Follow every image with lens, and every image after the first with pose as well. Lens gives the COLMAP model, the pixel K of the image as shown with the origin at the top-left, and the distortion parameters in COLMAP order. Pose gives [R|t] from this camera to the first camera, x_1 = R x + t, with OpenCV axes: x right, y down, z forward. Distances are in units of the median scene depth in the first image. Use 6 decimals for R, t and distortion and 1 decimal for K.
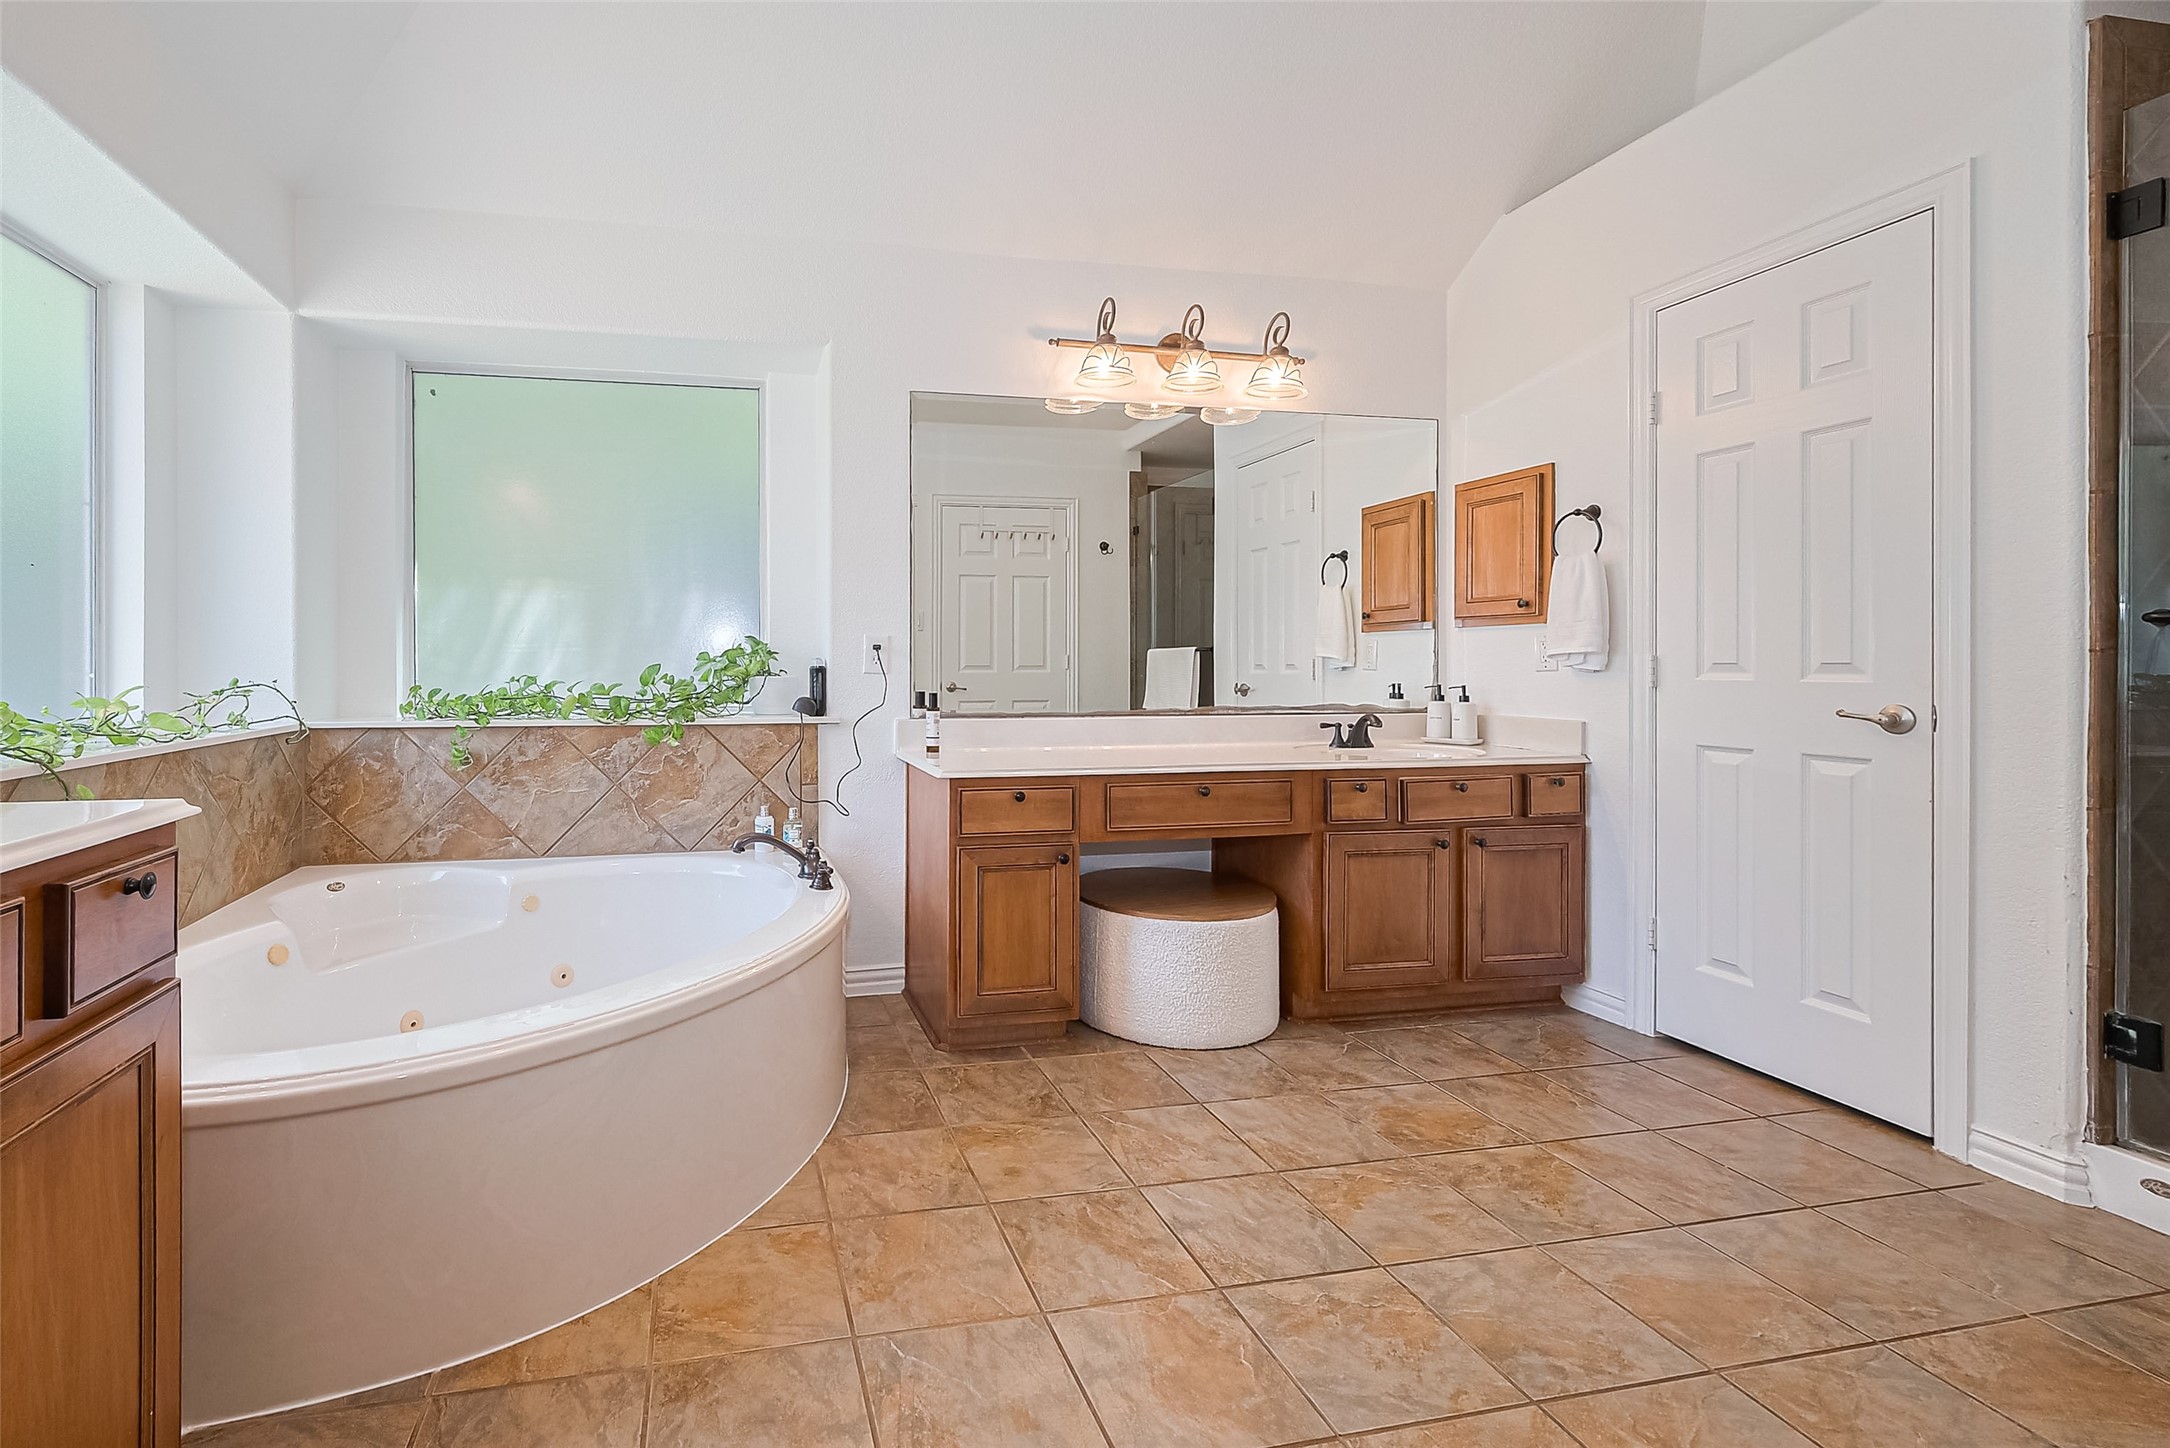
lens RADIAL K [[812.8, 0, 1081.9], [0, 812.8, 666.6], [0, 0, 1]] dist [-0.001369, -0.000136]
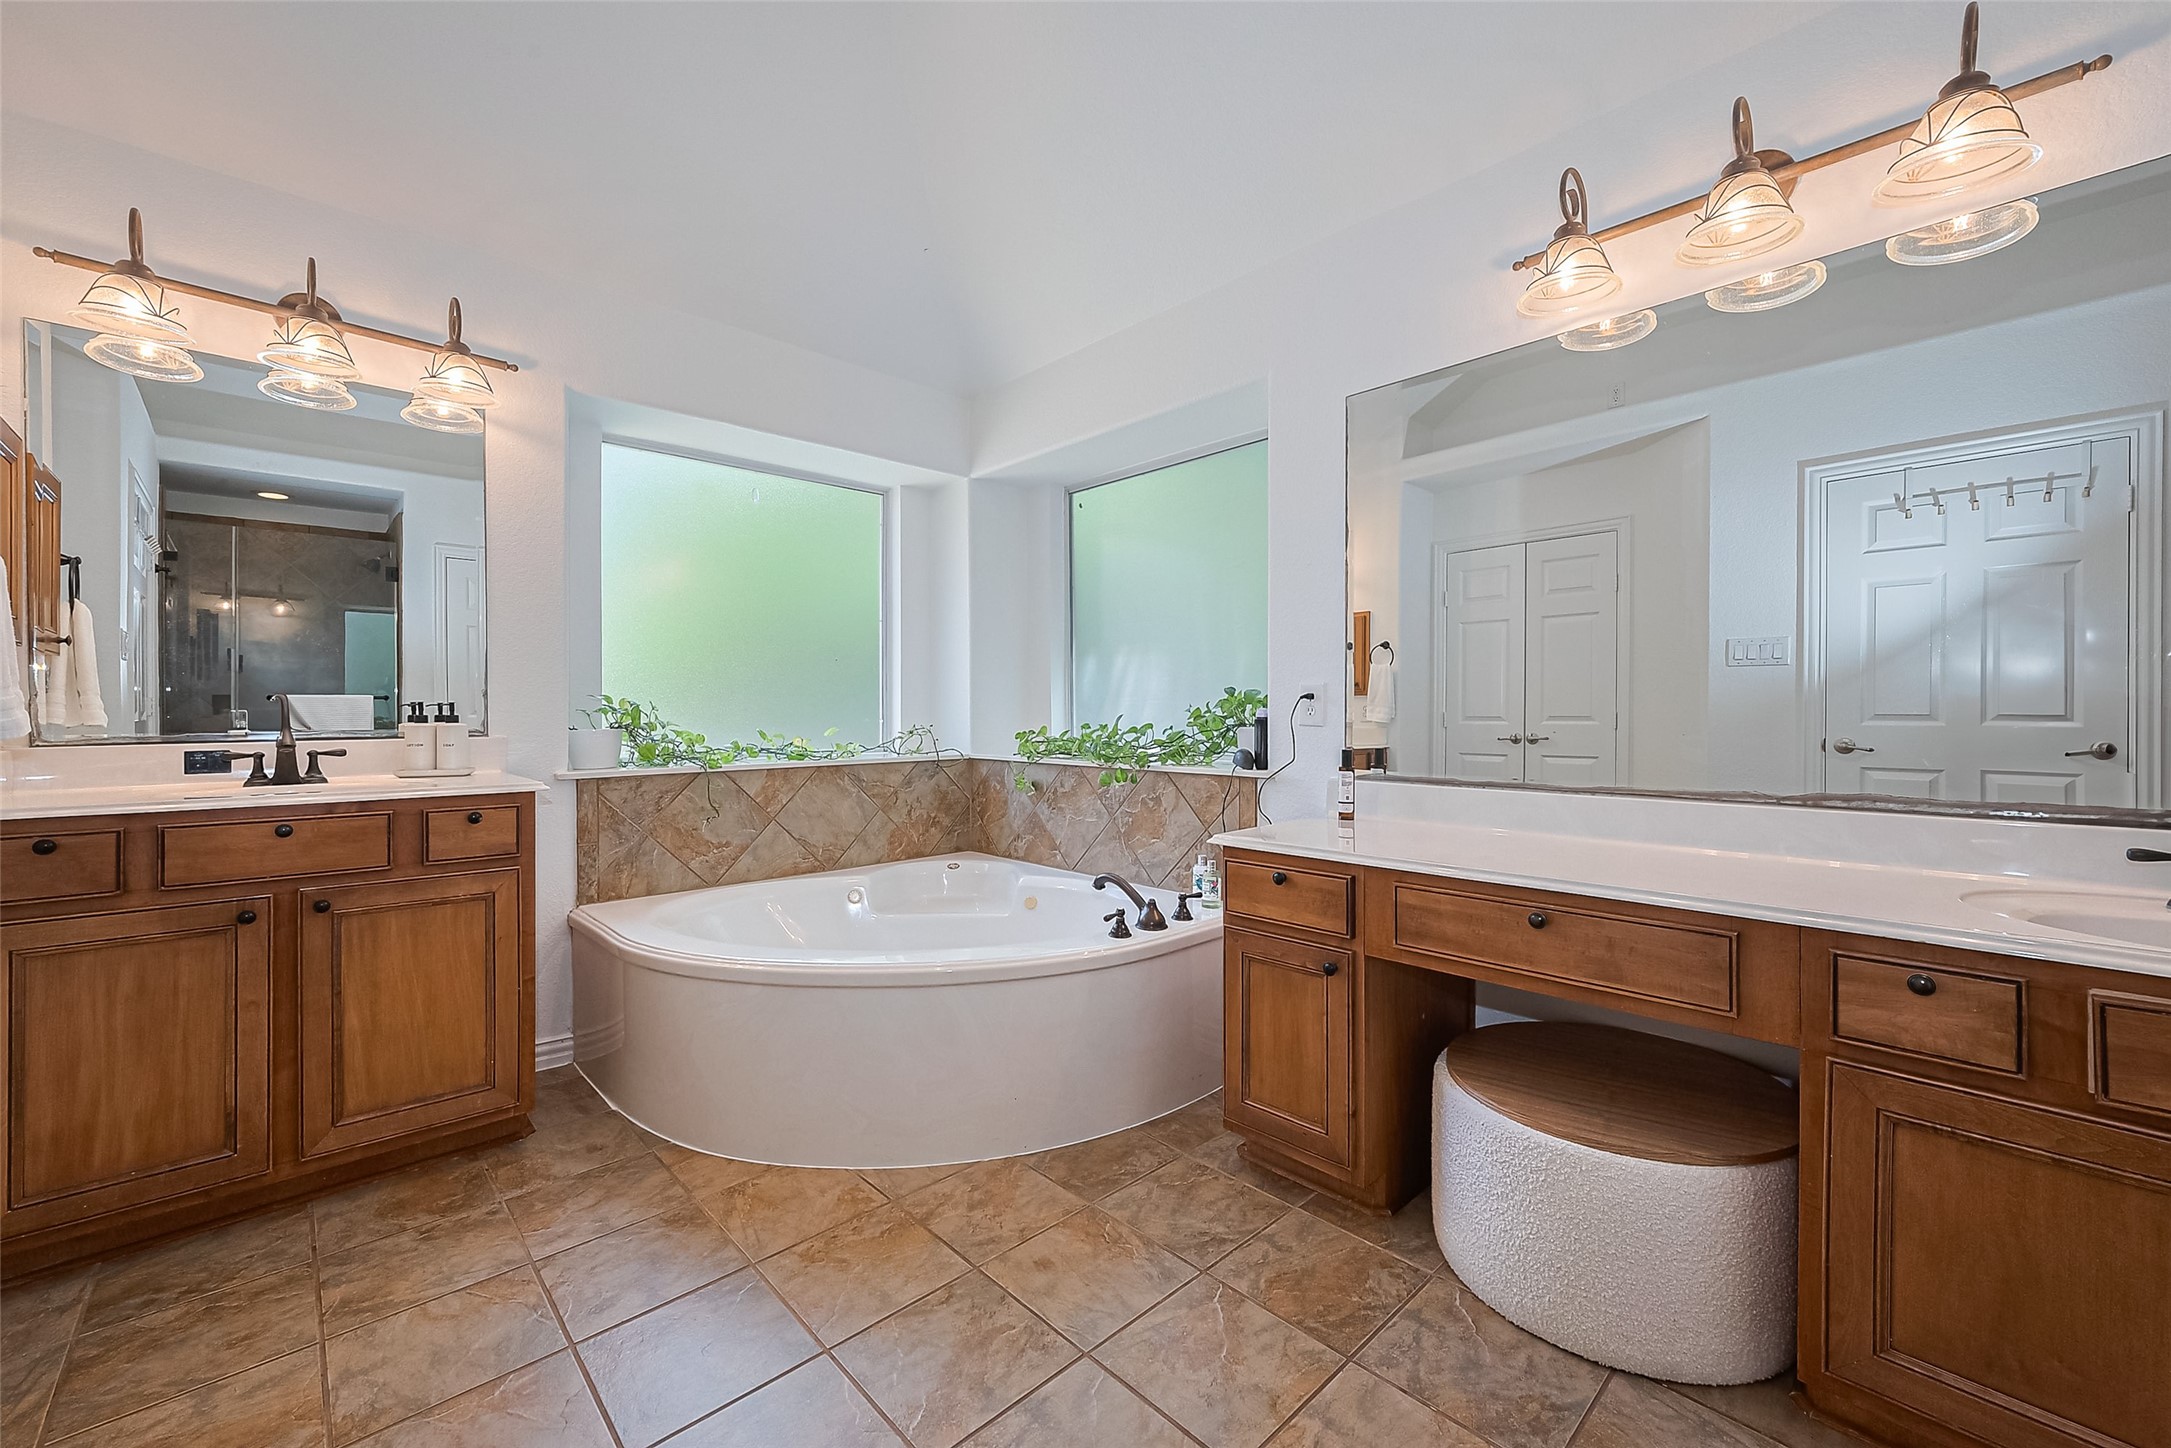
lens RADIAL K [[876.9, 0, 1086.6], [0, 876.9, 717.4], [0, 0, 1]] dist [0.000129, 0.000206]
pose [[0.539918, 0.005652, -0.841699, 0.502132], [-0.003622, 0.999984, 0.004392, -0.005059], [0.841710, 0.000677, 0.539929, 0.320940]]
